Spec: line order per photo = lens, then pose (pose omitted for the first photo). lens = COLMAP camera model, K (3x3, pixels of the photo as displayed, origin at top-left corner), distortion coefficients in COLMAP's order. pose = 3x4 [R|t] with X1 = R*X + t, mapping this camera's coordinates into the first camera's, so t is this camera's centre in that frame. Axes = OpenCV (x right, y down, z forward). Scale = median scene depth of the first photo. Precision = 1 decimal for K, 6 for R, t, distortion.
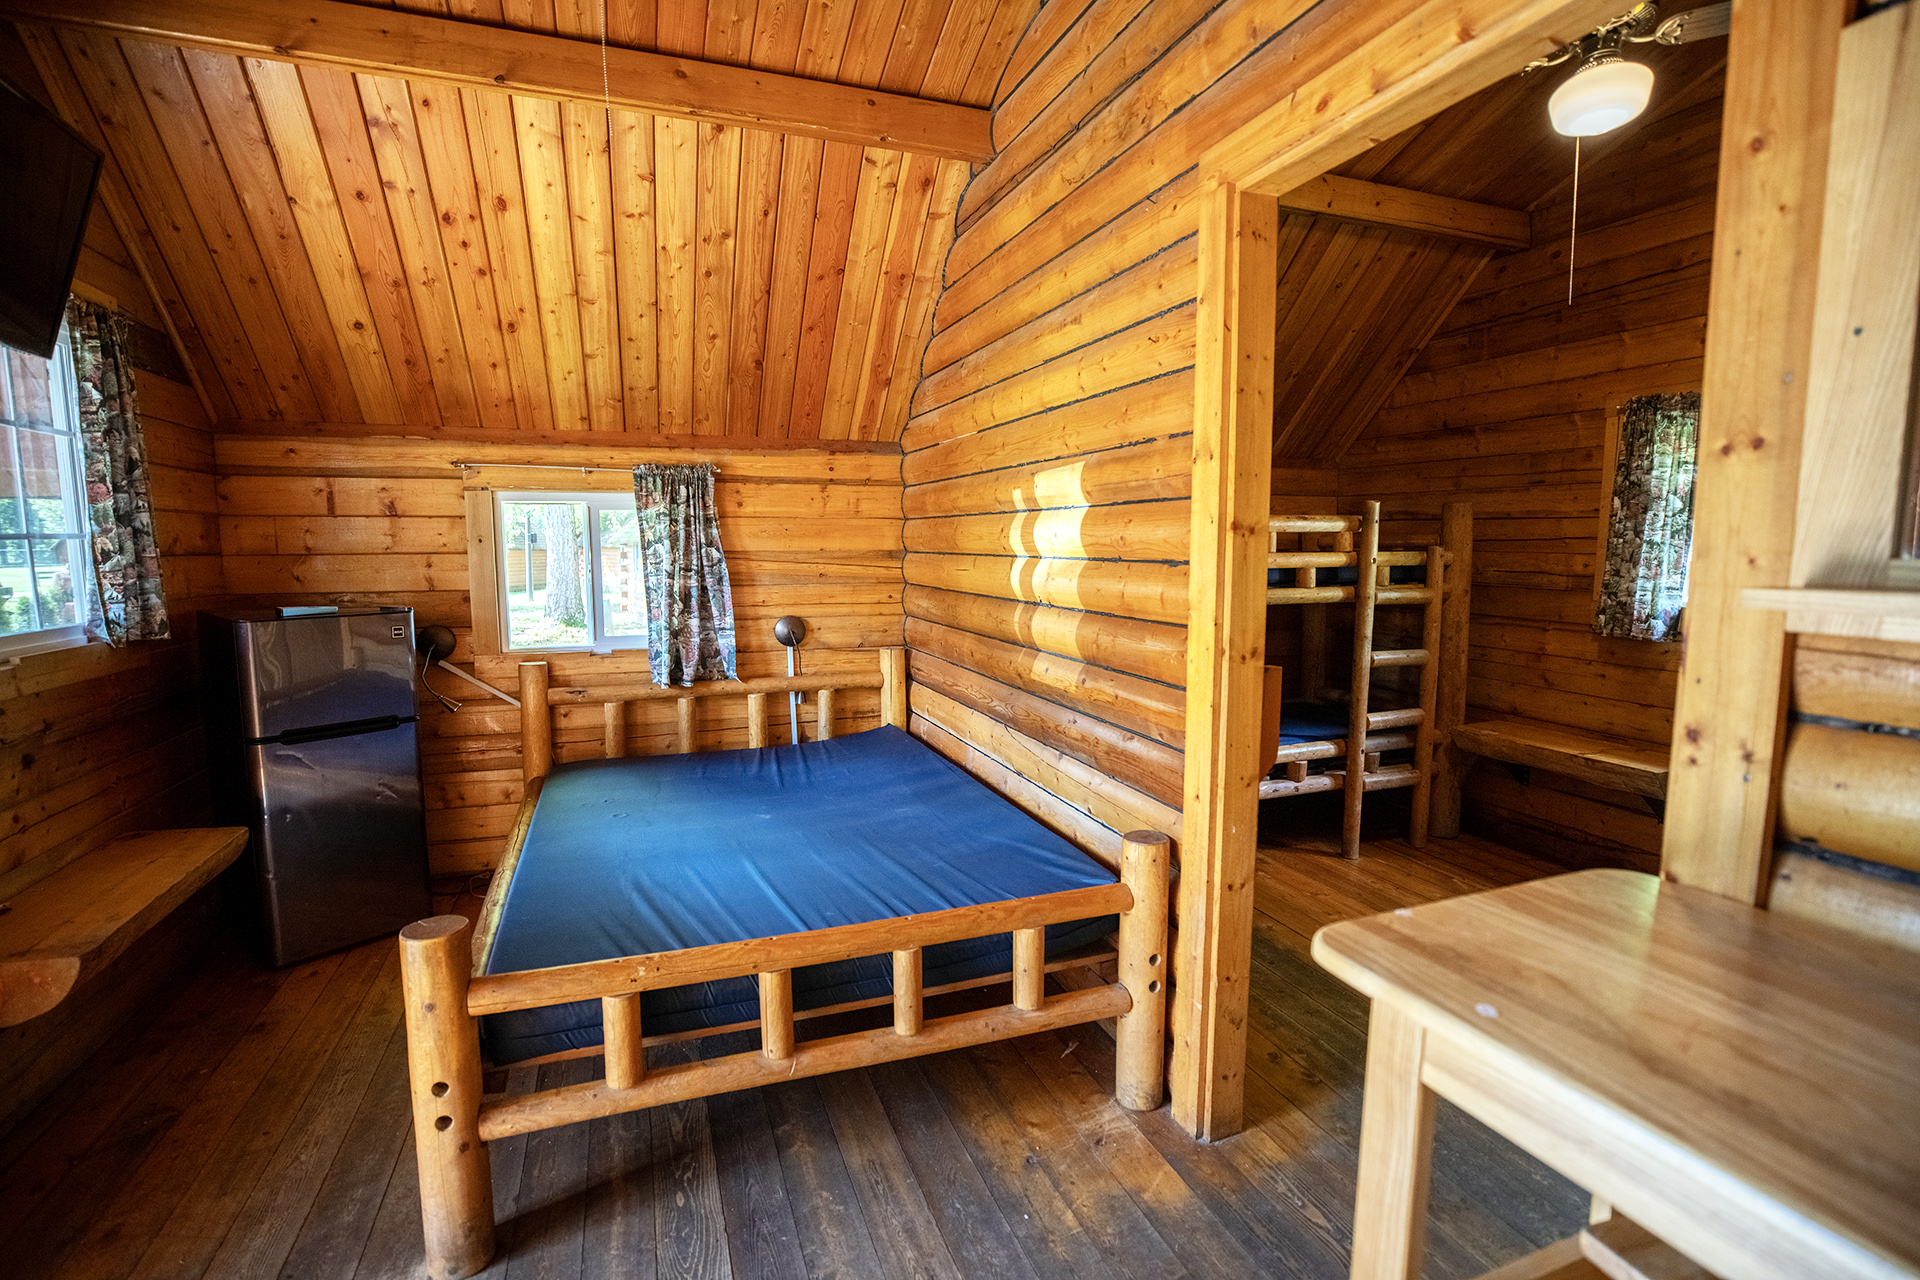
lens RADIAL K [[890.7, 0, 963.4], [0, 890.7, 640.9], [0, 0, 1]] dist [-0.024643, 0.000506]
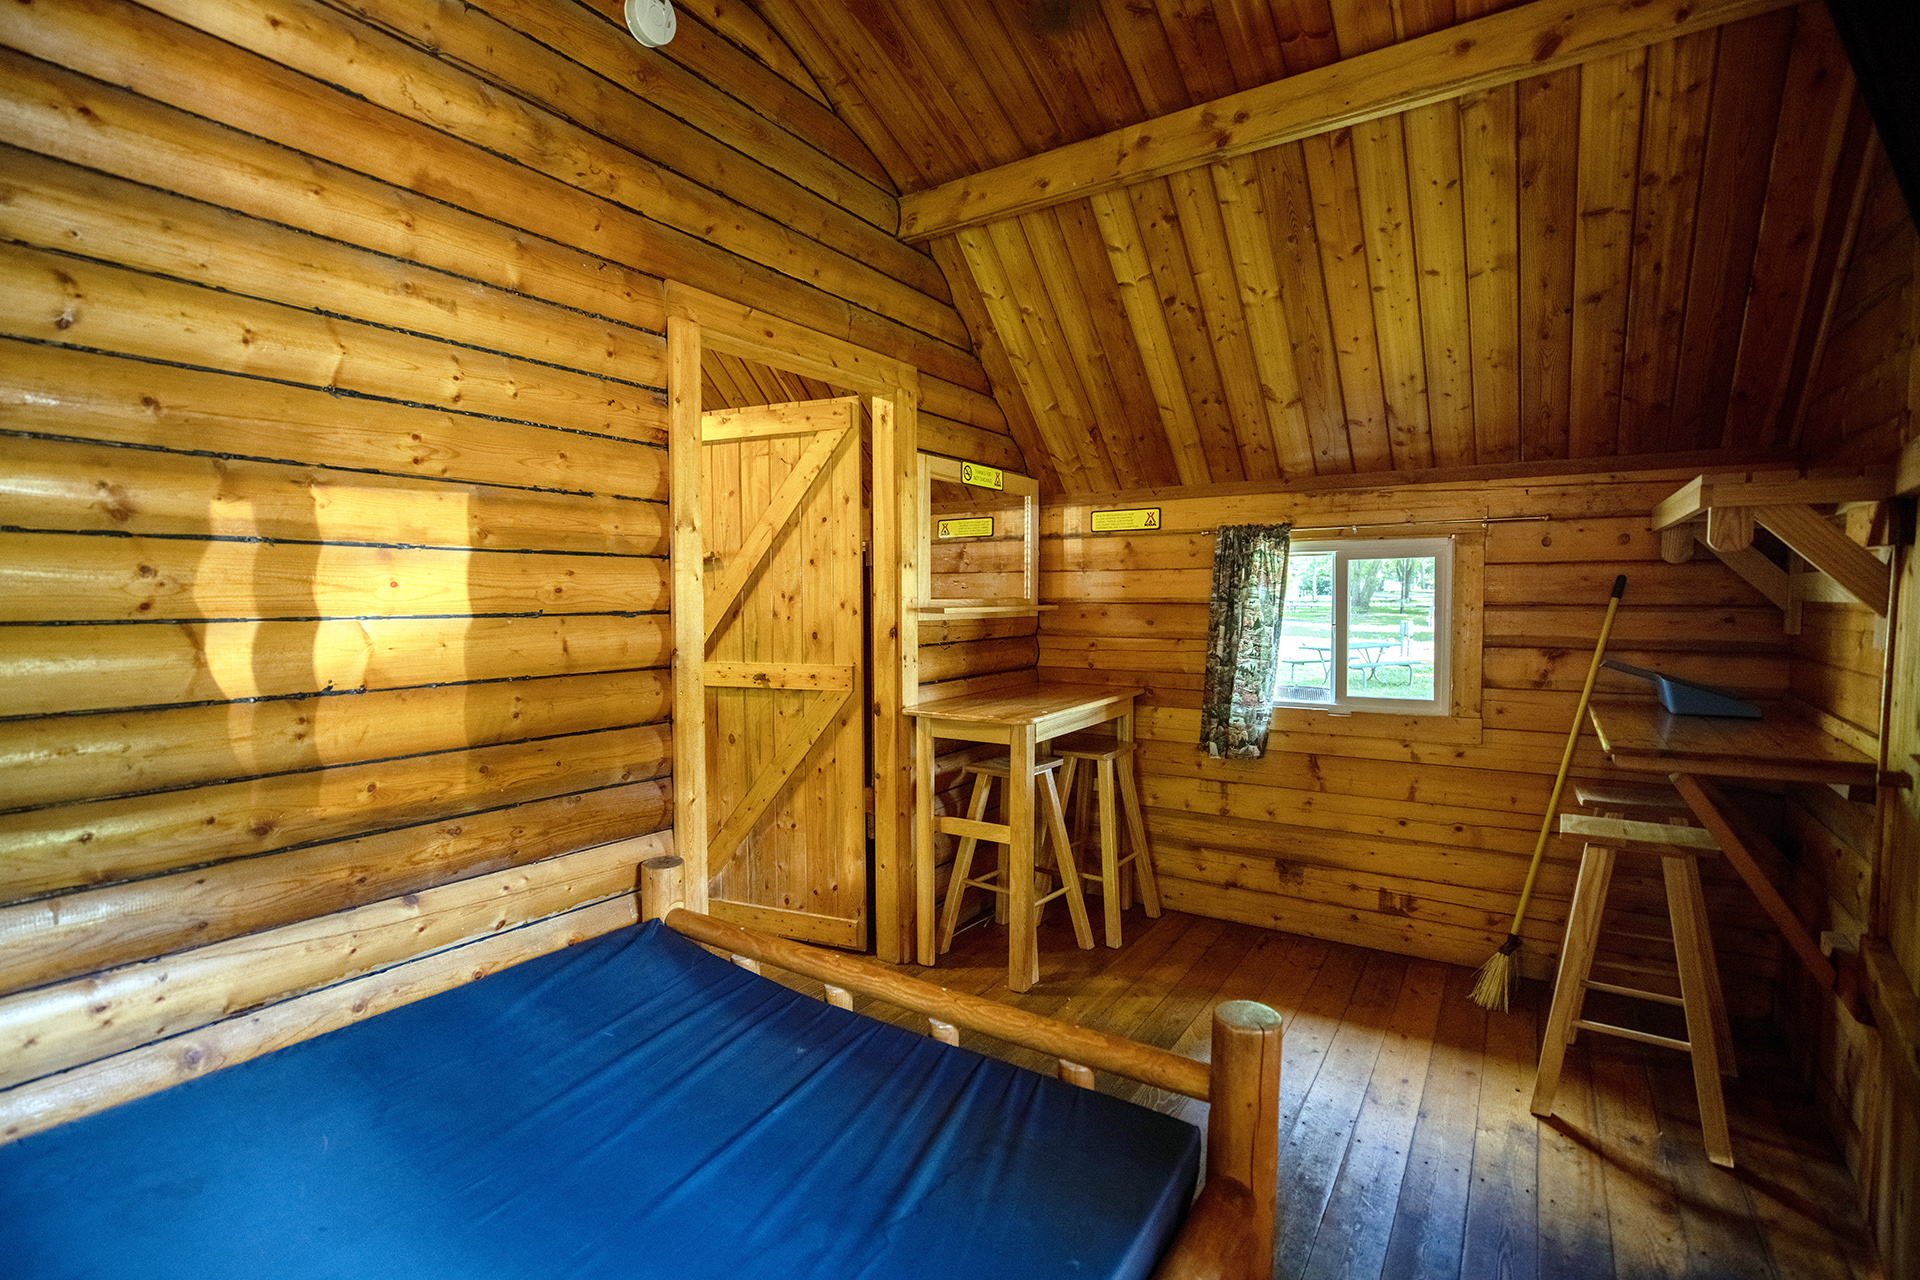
lens RADIAL K [[890.7, 0, 962.2], [0, 890.7, 648.2], [0, 0, 1]] dist [-0.024643, 0.000506]
pose [[-0.592646, -0.042763, 0.804327, -1.655919], [0.091677, 0.988519, 0.120105, -0.264346], [-0.800229, 0.144918, -0.581921, 2.479112]]
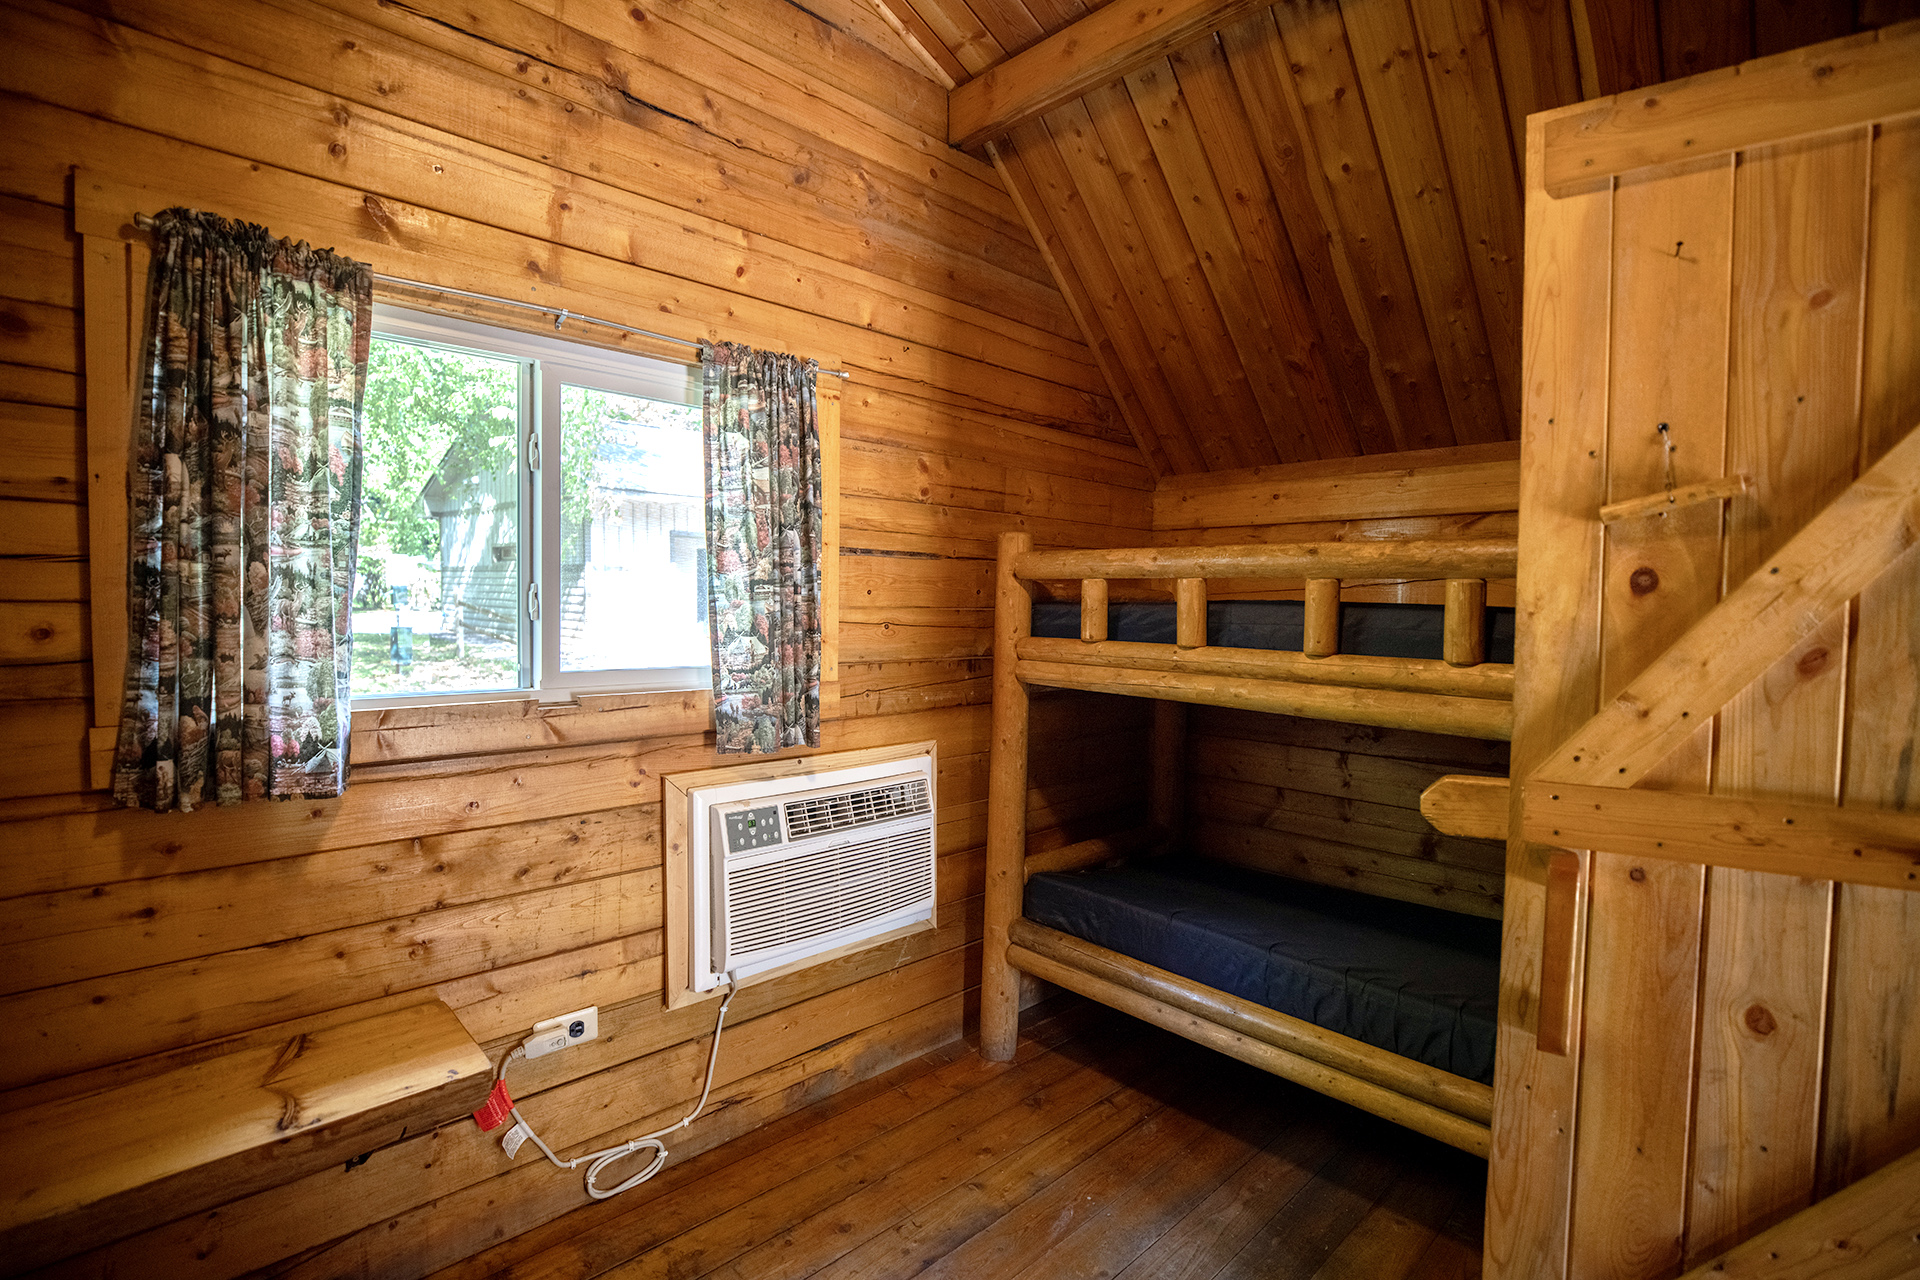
lens RADIAL K [[890.7, 0, 956.9], [0, 890.7, 639.1], [0, 0, 1]] dist [-0.024643, 0.000506]
pose [[-0.400664, -0.048424, 0.914944, 0.251288], [0.088052, 0.991945, 0.091058, -0.088738], [-0.911984, 0.117046, -0.393173, 0.853538]]
